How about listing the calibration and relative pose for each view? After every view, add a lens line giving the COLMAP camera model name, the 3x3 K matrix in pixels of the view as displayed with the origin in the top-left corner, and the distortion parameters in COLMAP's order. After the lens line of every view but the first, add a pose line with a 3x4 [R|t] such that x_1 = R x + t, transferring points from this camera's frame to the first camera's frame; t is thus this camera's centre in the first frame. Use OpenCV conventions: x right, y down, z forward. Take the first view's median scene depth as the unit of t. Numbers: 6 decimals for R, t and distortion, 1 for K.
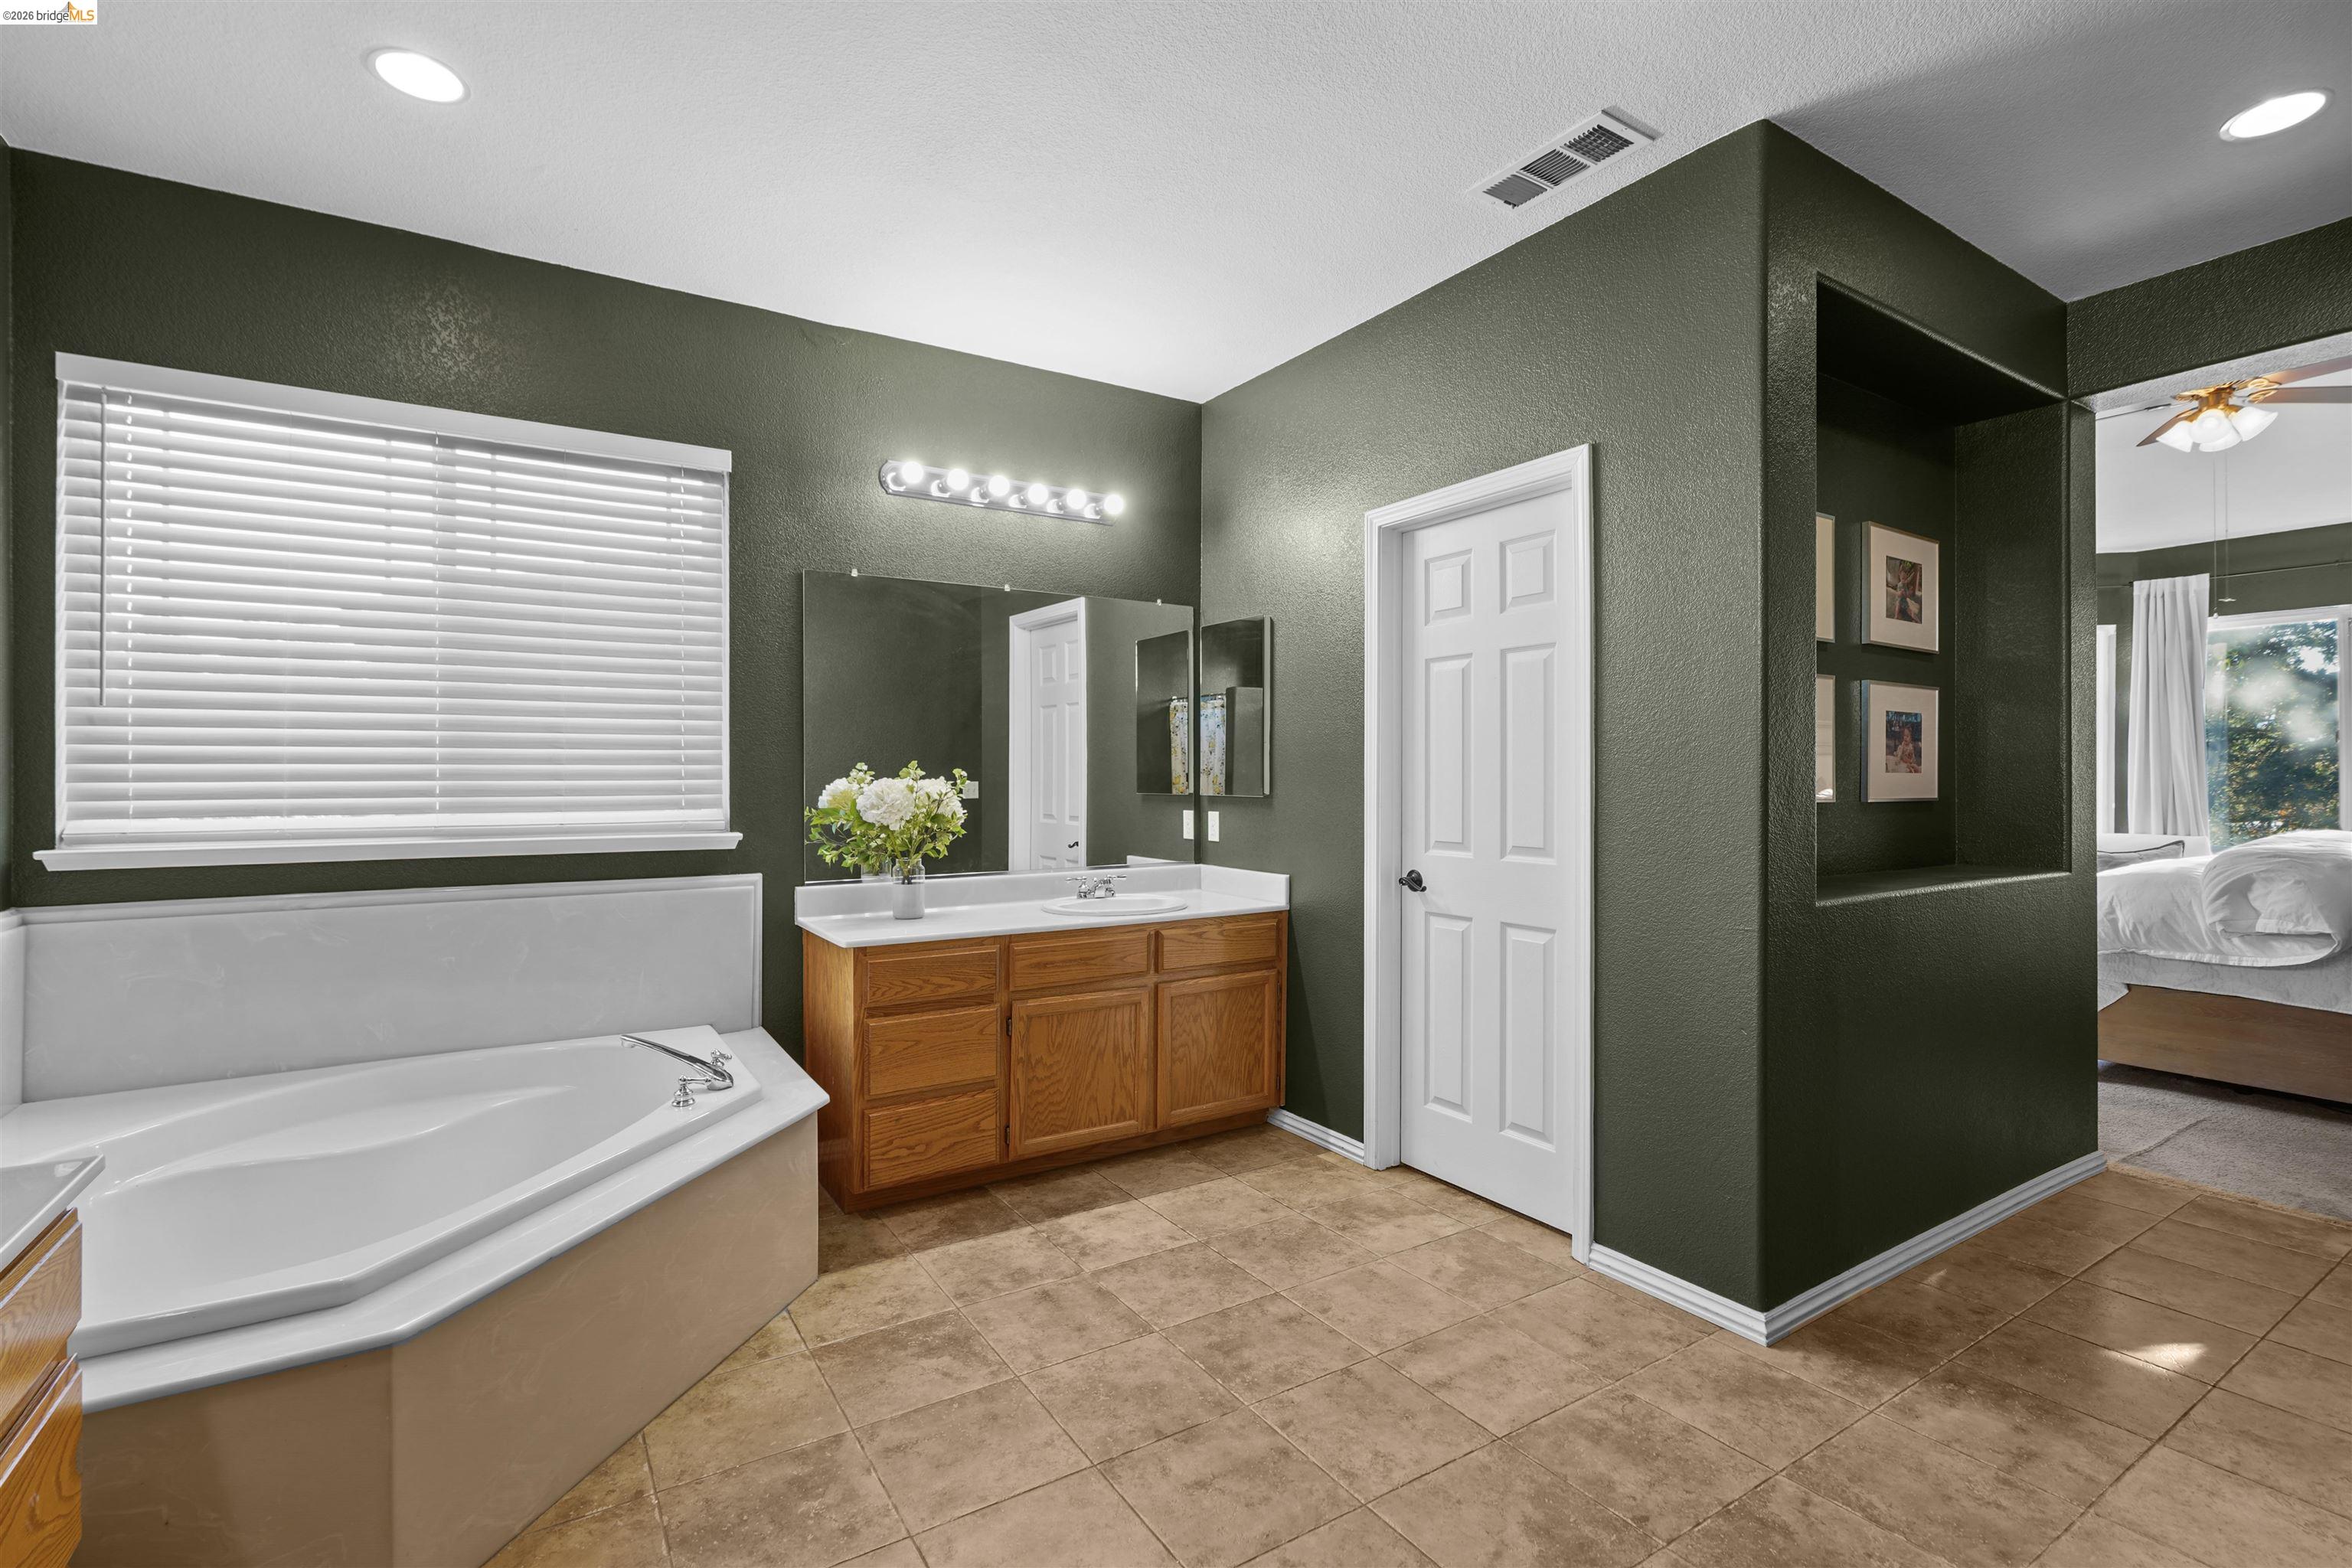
lens RADIAL K [[1072.0, 0, 1178.5], [0, 1072.0, 788.8], [0, 0, 1]] dist [-0.011521, 0.000478]
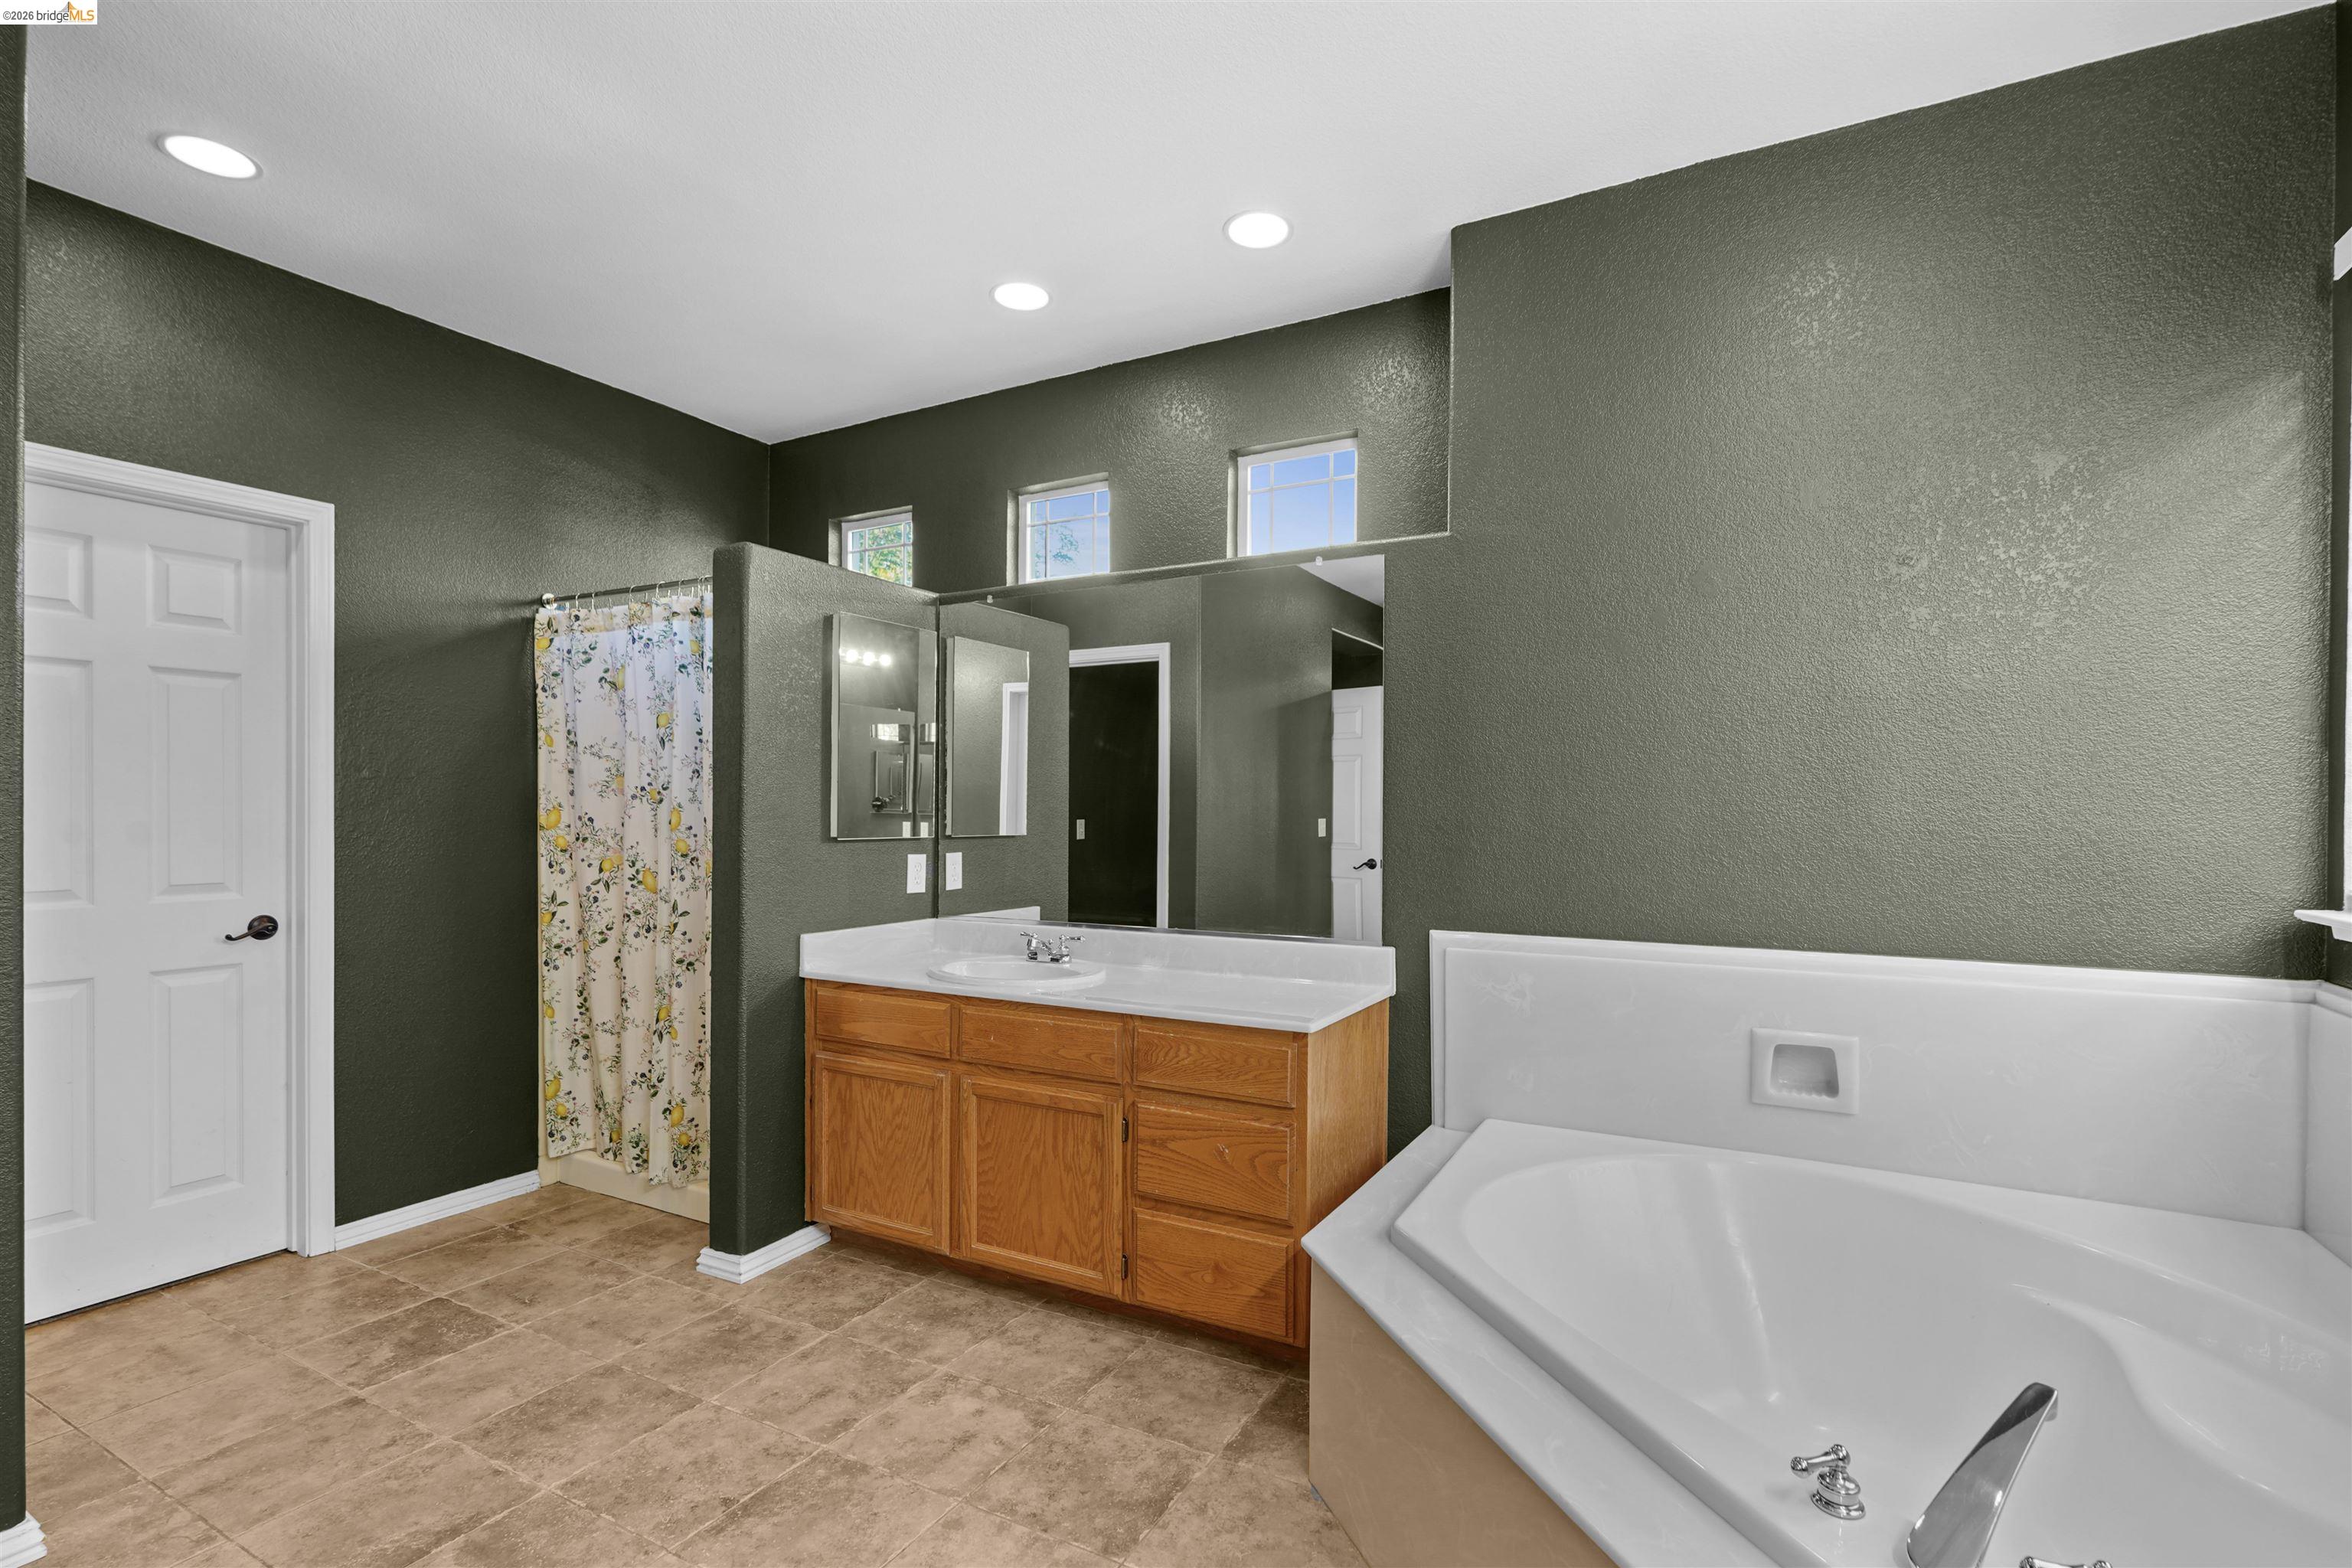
lens RADIAL K [[1099.9, 0, 1176.6], [0, 1099.9, 816.4], [0, 0, 1]] dist [0.001727, 0.000468]
pose [[-0.877805, 0.005582, -0.478985, 0.013441], [-0.004971, 0.999772, 0.020760, -0.016365], [0.478992, 0.020604, -0.877578, 1.024650]]
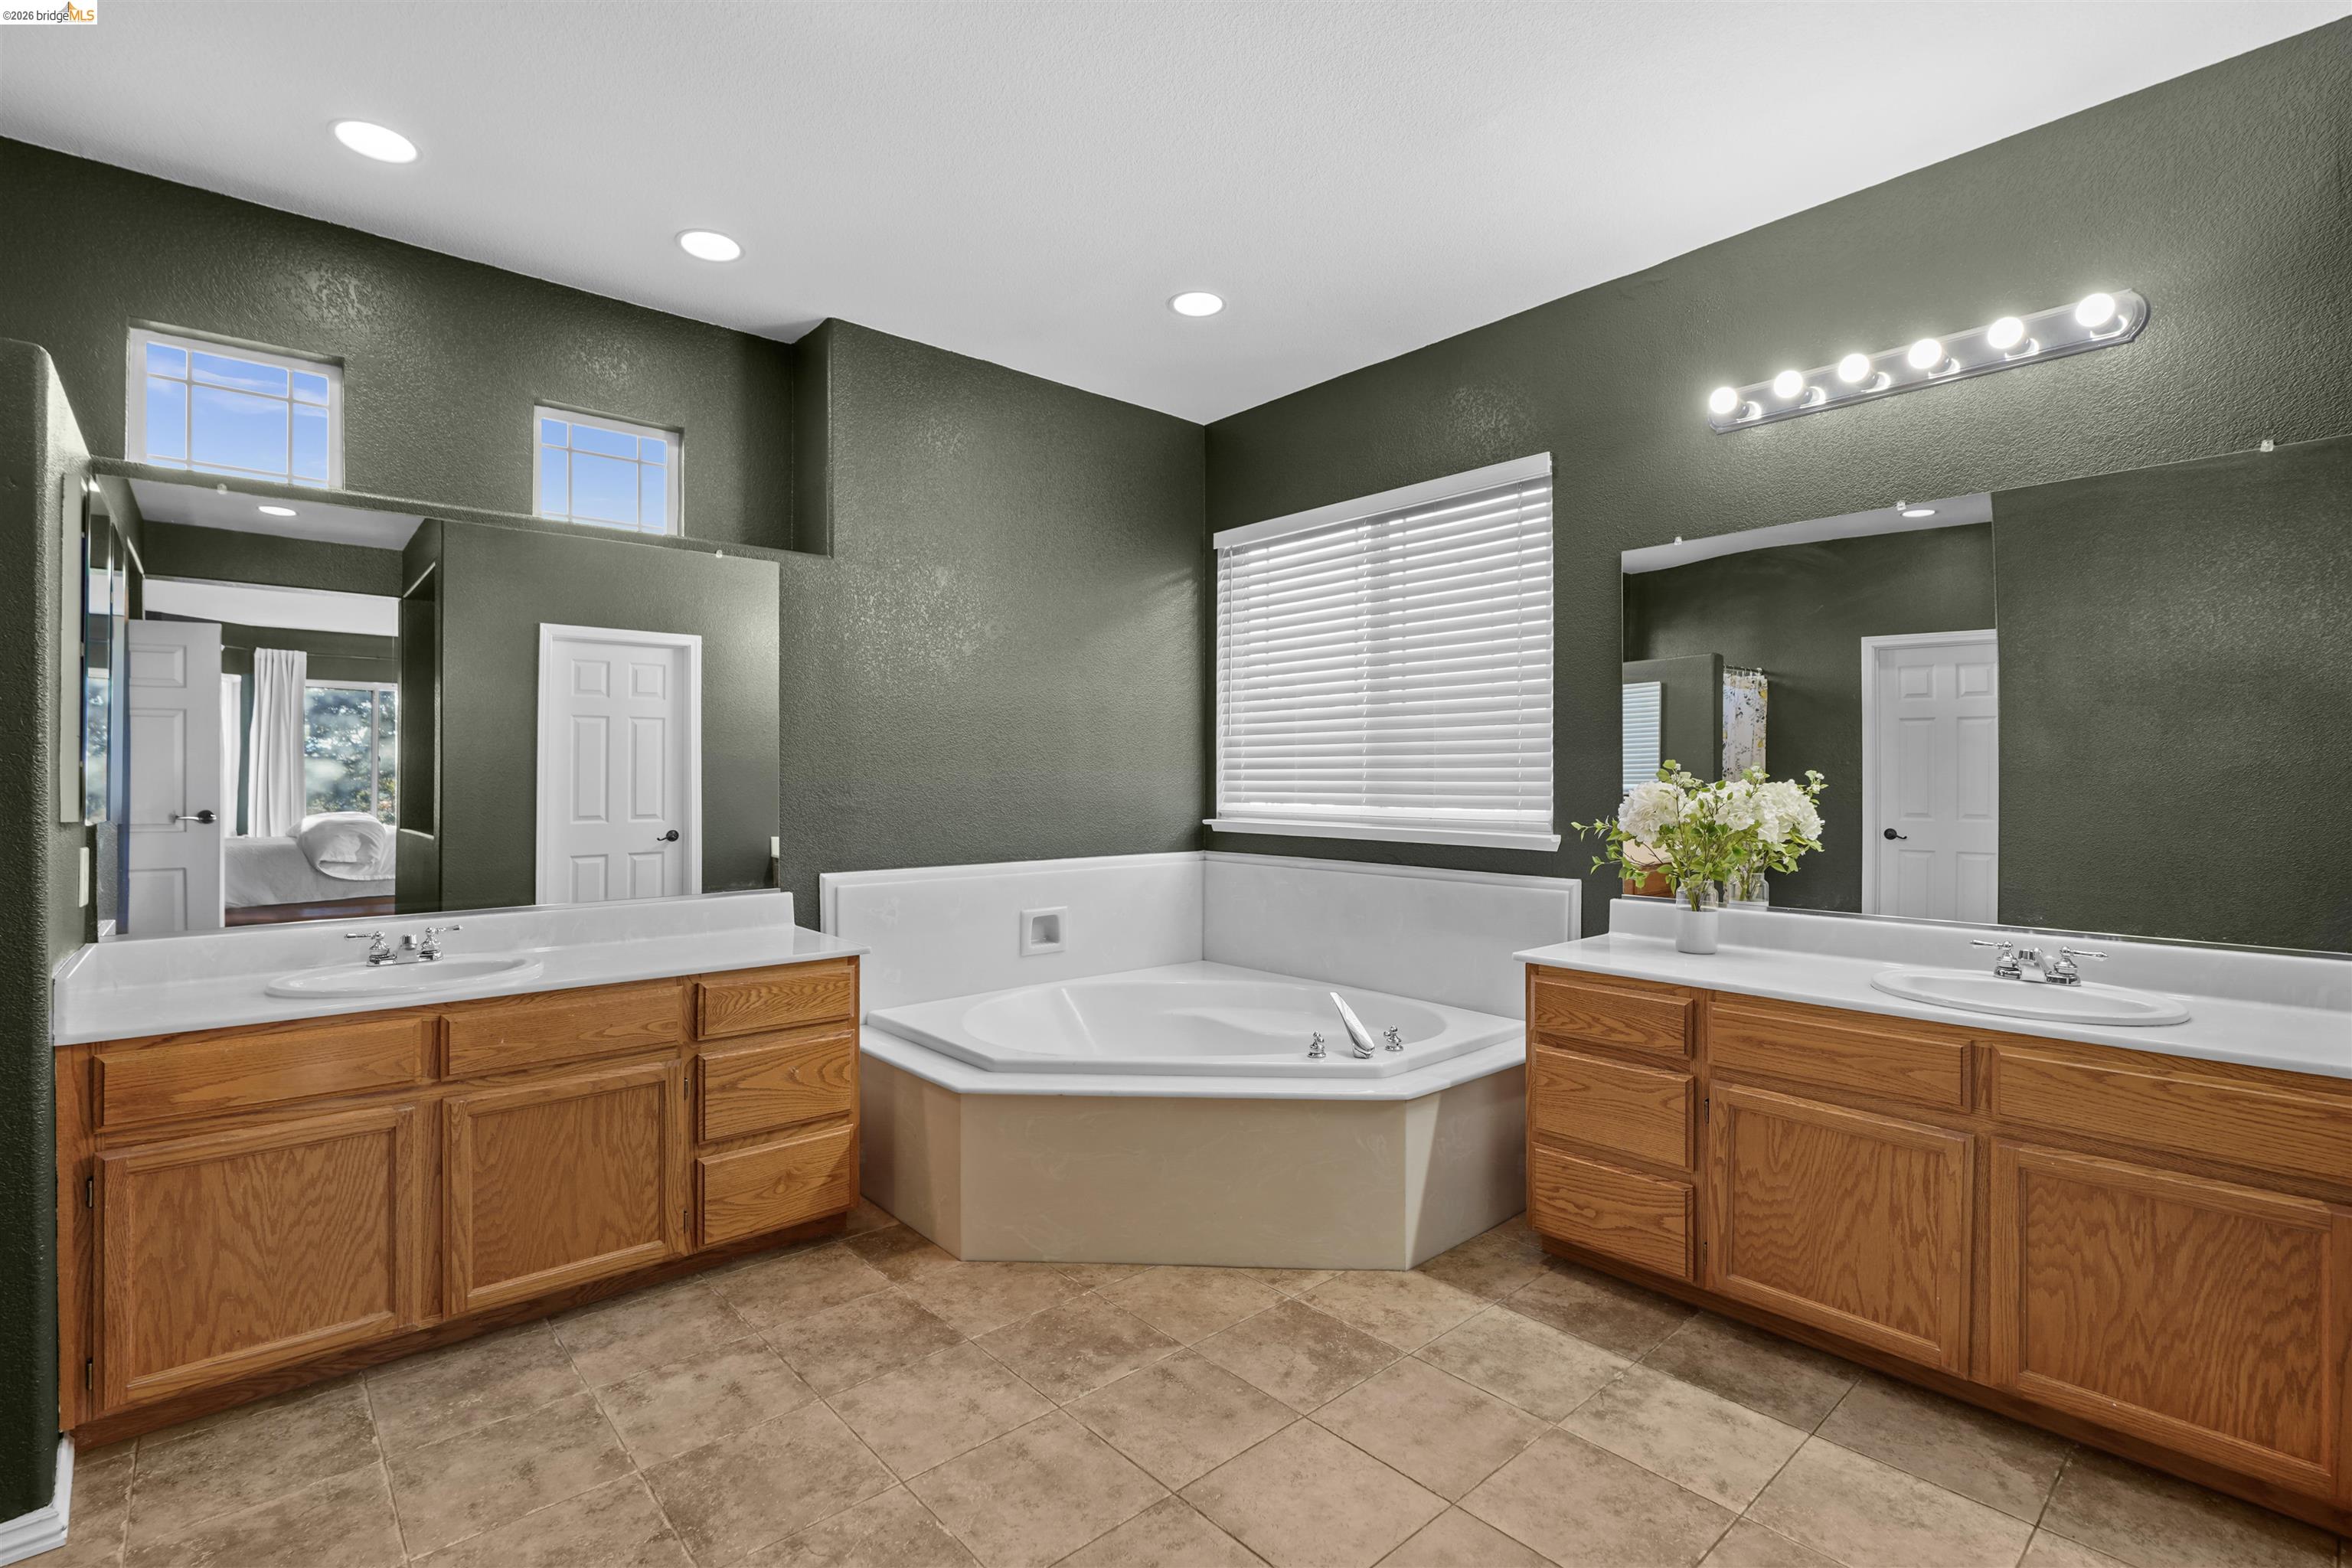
lens RADIAL K [[1086.7, 0, 1176.0], [0, 1086.7, 784.0], [0, 0, 1]] dist [-0.000104, 0.000562]
pose [[0.159646, 0.008726, -0.987136, 0.549009], [-0.011903, 0.999905, 0.006914, -0.009440], [0.987103, 0.010646, 0.159735, 0.517069]]
